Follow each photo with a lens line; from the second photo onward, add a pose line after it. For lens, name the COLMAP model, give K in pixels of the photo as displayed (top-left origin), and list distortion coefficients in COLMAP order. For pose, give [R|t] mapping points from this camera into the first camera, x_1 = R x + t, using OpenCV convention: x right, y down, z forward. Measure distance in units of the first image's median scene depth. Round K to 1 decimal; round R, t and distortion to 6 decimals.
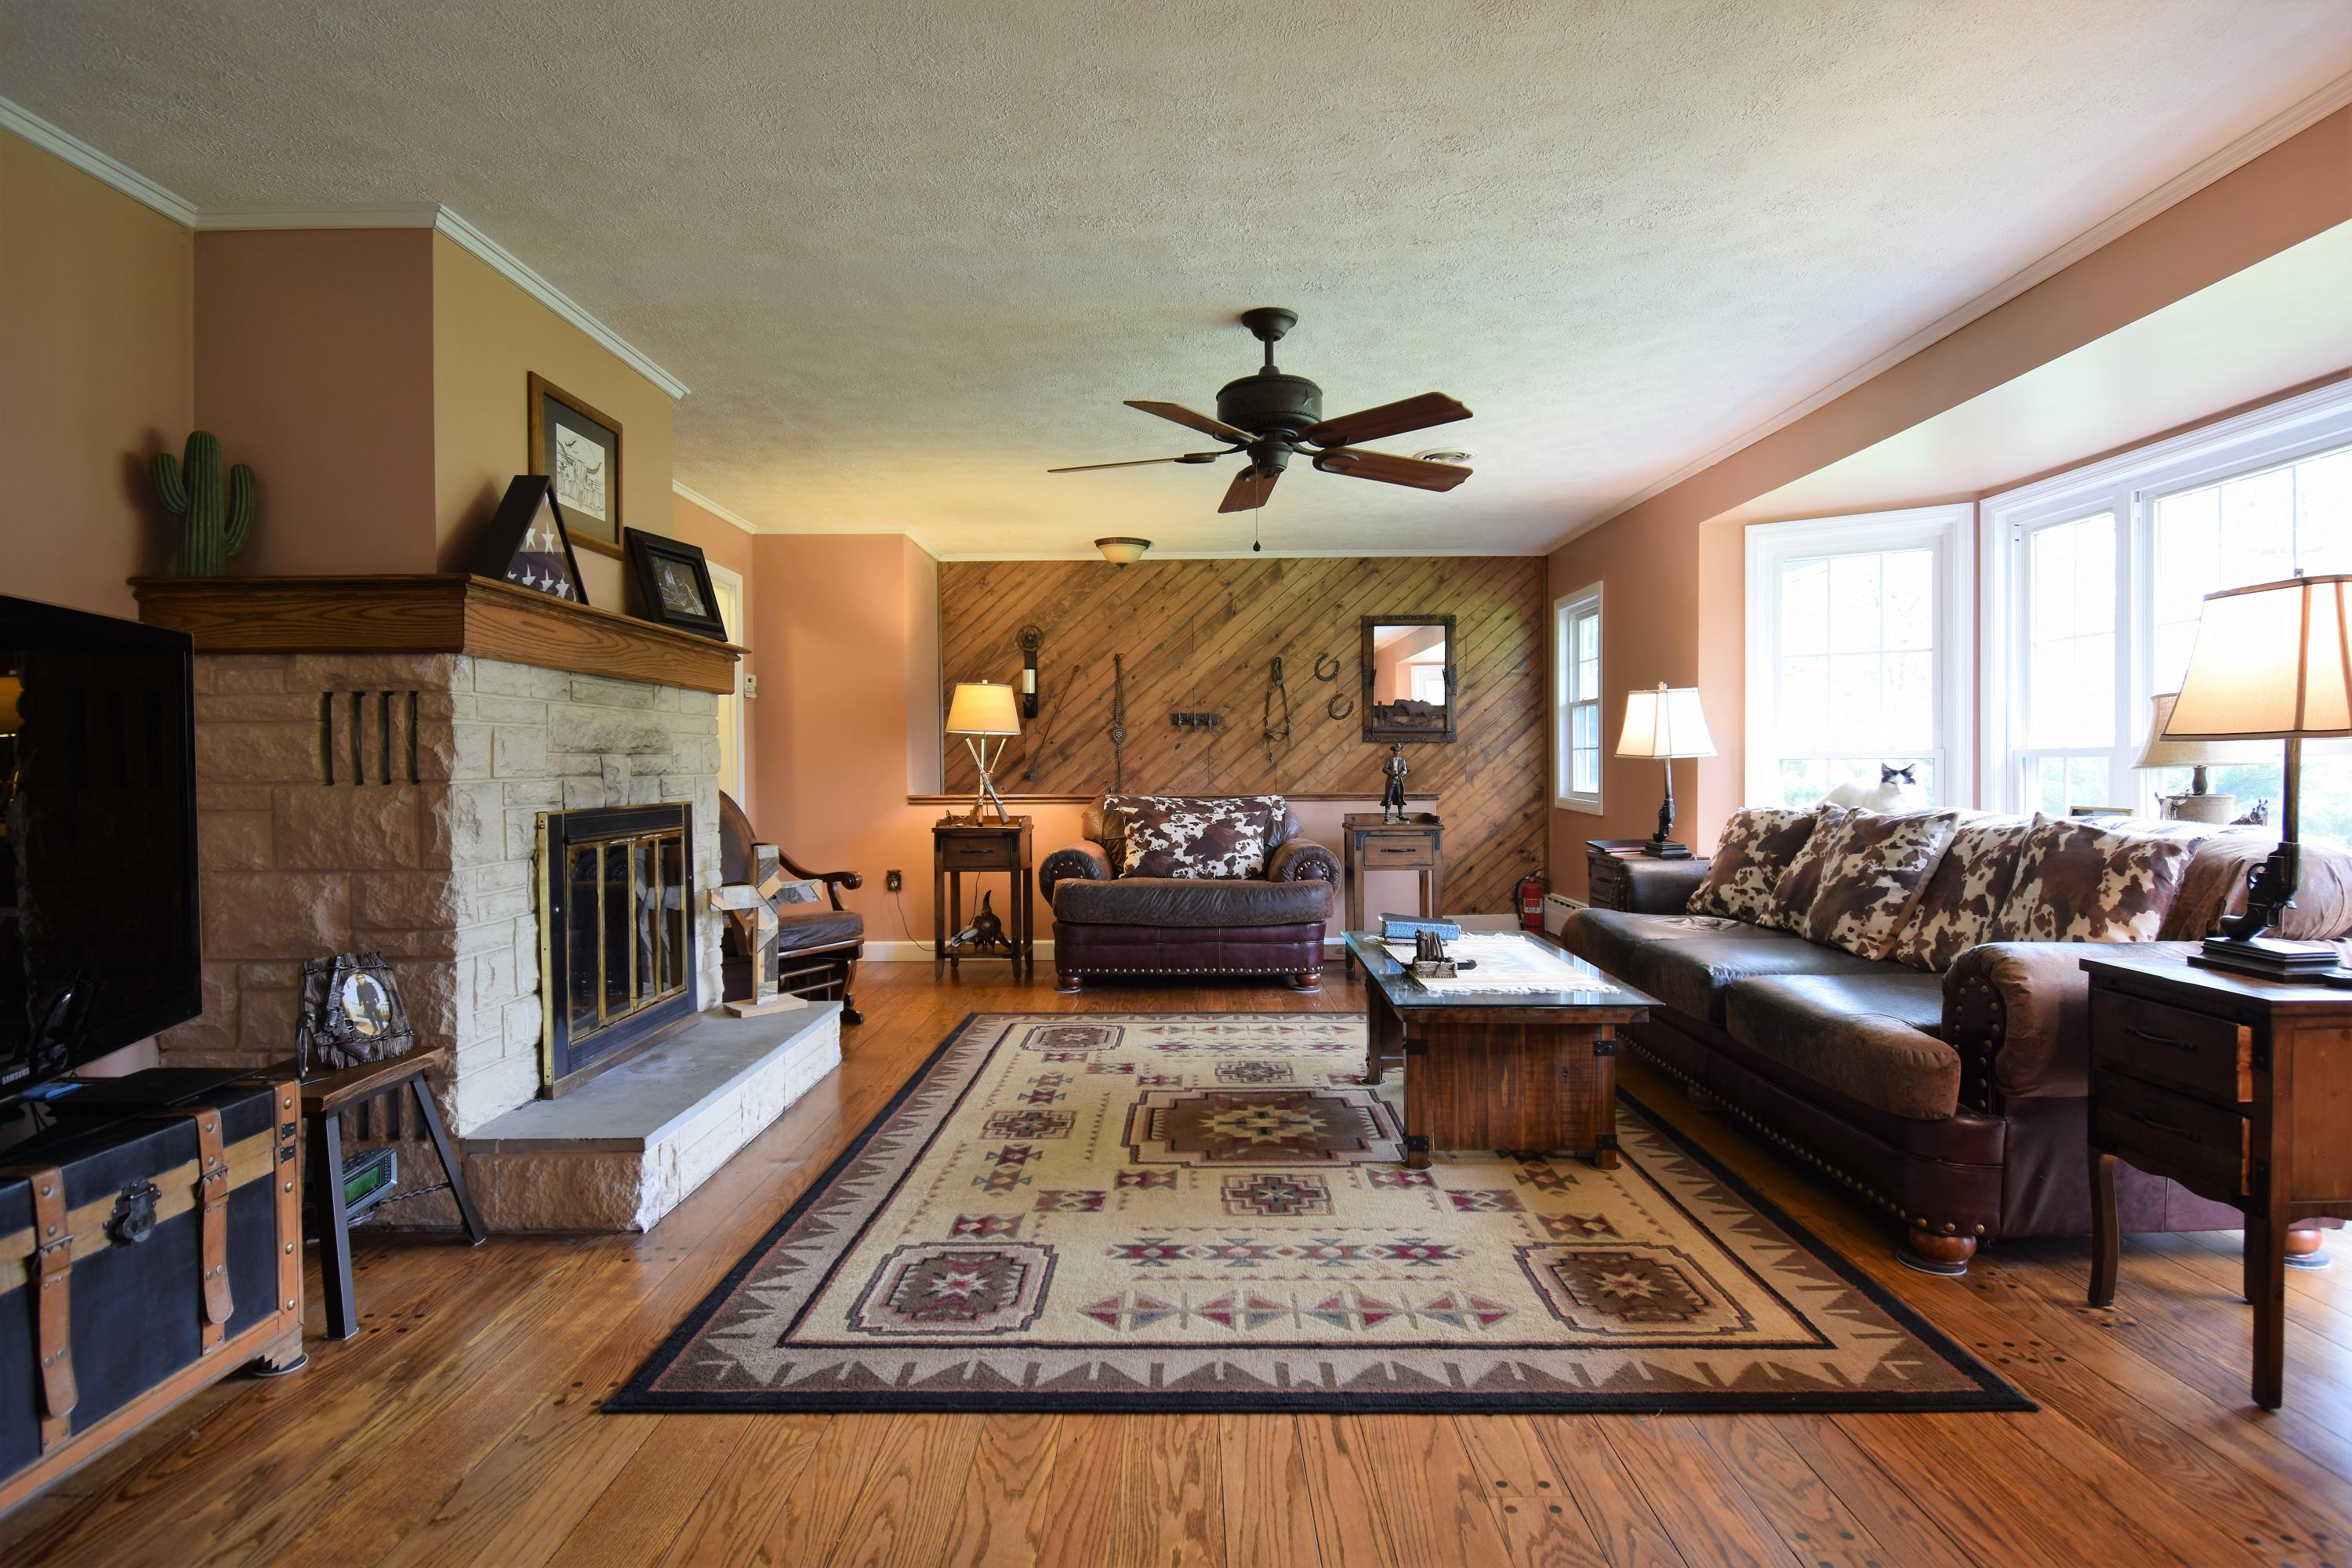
lens RADIAL K [[1292.3, 0, 1169.1], [0, 1292.3, 781.2], [0, 0, 1]] dist [-0.021577, -0.000794]
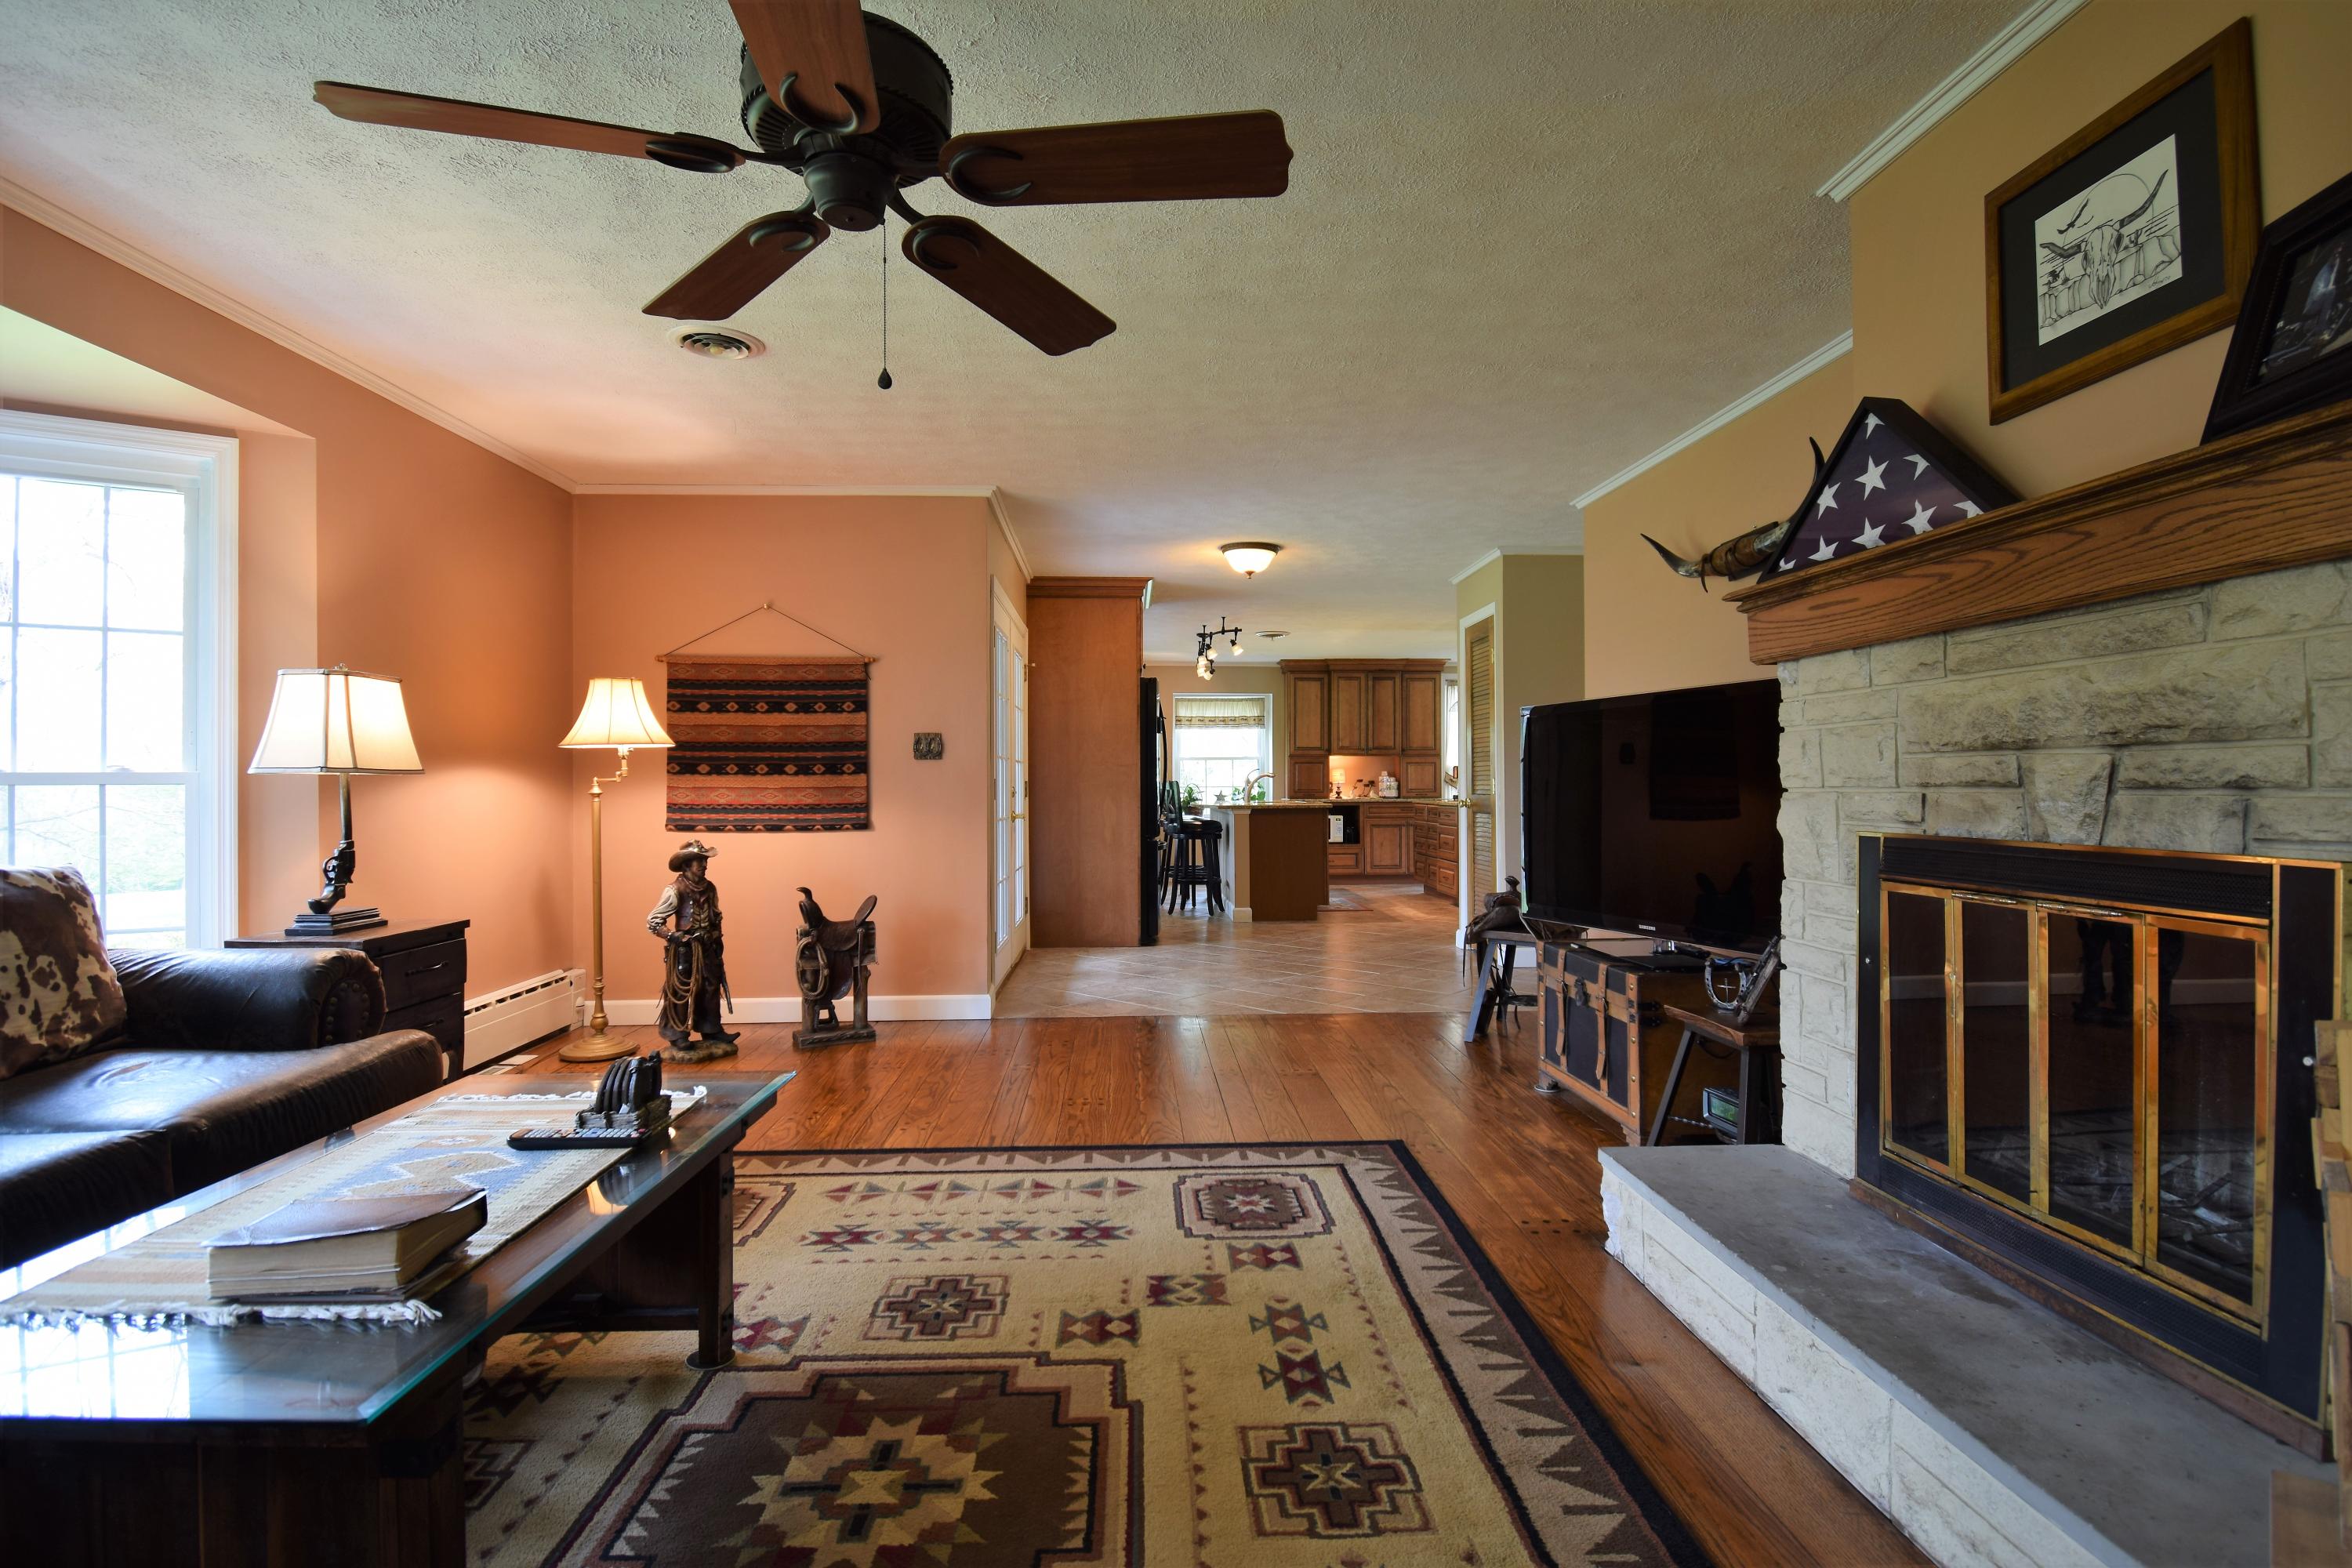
lens RADIAL K [[1146.7, 0, 1167.0], [0, 1146.7, 777.3], [0, 0, 1]] dist [-0.008834, -0.011039]
pose [[-0.998603, 0.011257, -0.051618, -0.030763], [0.010882, 0.999912, 0.007545, -0.021829], [0.051699, 0.006972, -0.998638, 1.923639]]
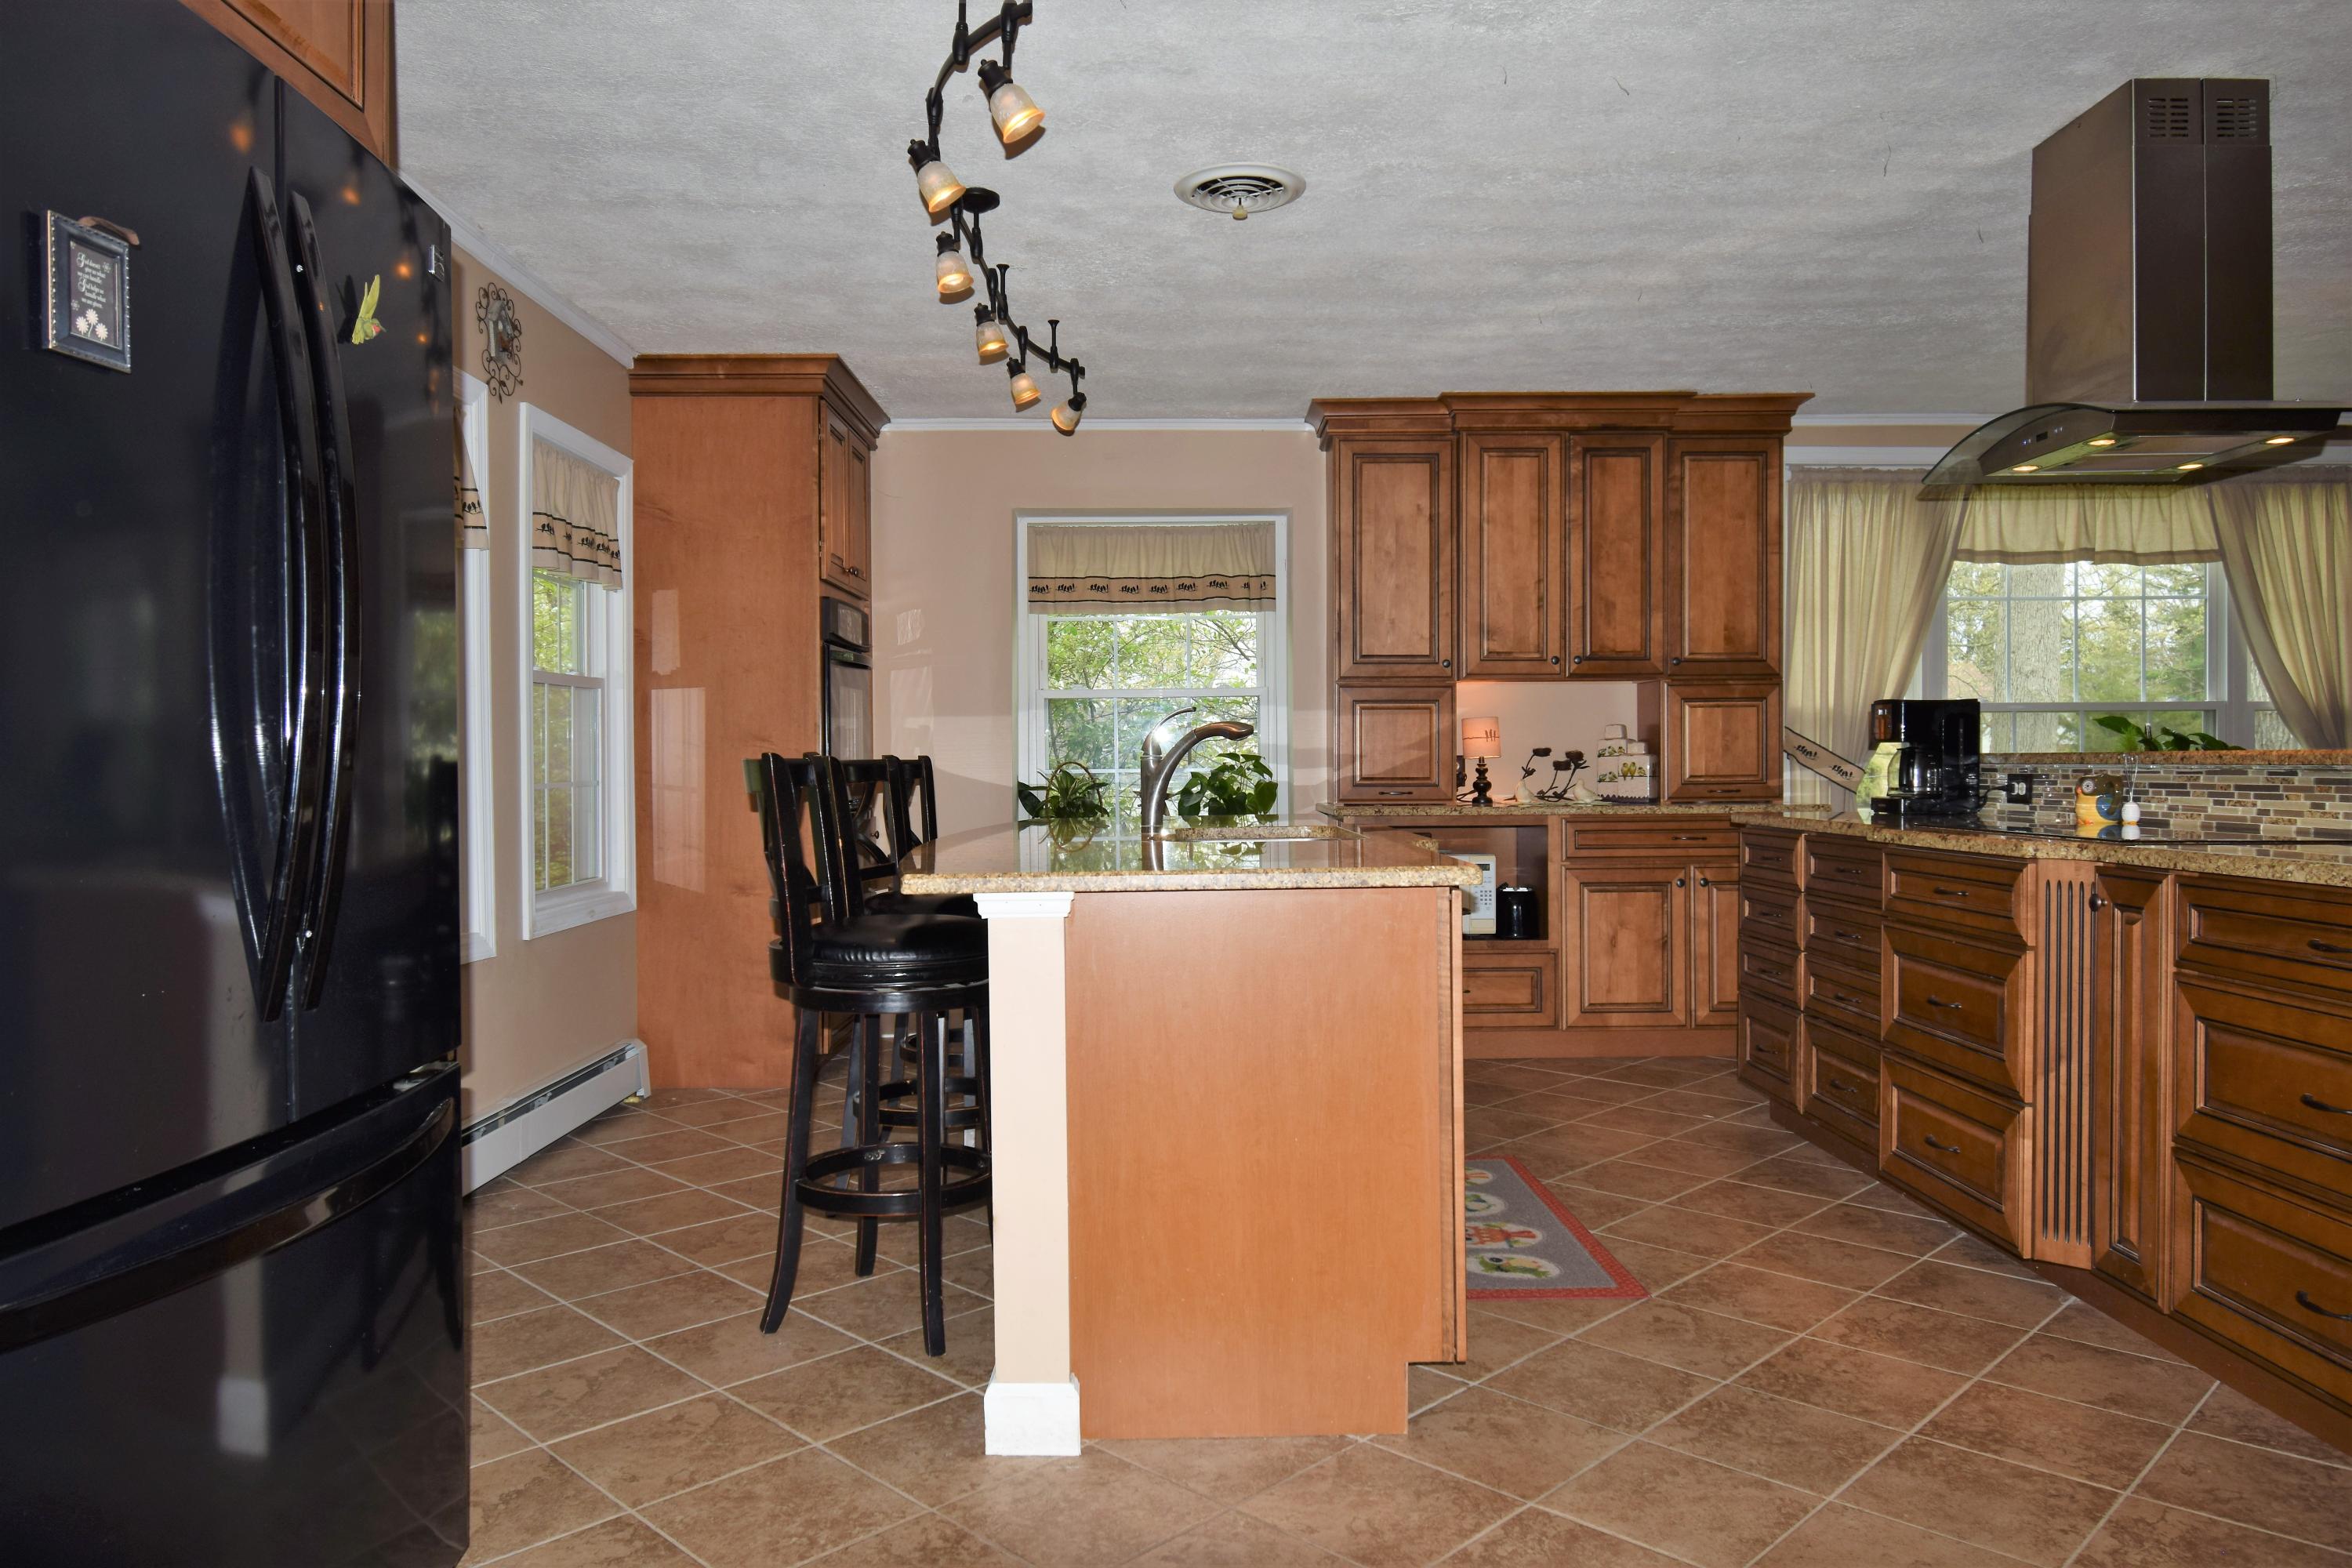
lens RADIAL K [[1568.3, 0, 1177.2], [0, 1568.3, 778.3], [0, 0, 1]] dist [0.011162, -0.027844]
pose [[-0.999854, 0.015258, -0.007724, -0.523939], [0.015083, 0.999638, 0.022290, 0.015519], [0.008061, 0.022170, -0.999722, -0.507626]]
